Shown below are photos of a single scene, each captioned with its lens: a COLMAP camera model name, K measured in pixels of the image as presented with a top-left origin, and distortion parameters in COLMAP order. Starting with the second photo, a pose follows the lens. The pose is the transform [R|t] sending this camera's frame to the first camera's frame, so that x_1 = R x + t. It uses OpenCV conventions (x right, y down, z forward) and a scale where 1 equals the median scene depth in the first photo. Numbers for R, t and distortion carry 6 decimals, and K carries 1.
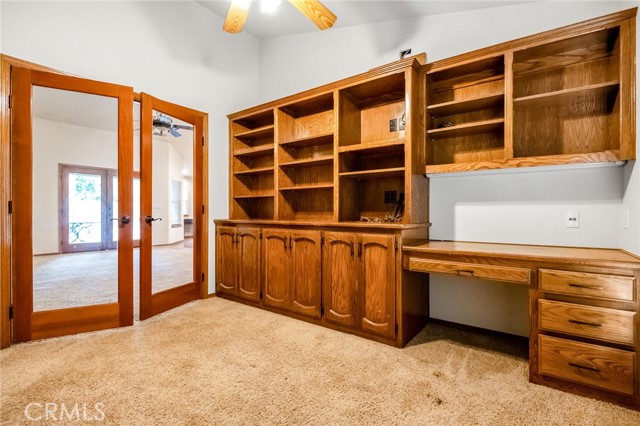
lens RADIAL K [[296.9, 0, 319.3], [0, 296.9, 215.7], [0, 0, 1]] dist [-0.012598, -0.003815]
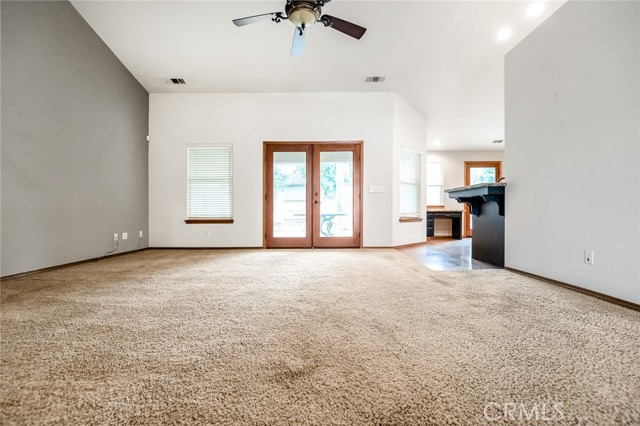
lens RADIAL K [[296.9, 0, 326.1], [0, 296.9, 212.2], [0, 0, 1]] dist [-0.012598, -0.003815]
pose [[0.607663, -0.002720, -0.794191, -0.080958], [-0.004236, 0.999969, -0.006666, 0.024827], [0.794184, 0.007415, 0.607632, 0.508579]]
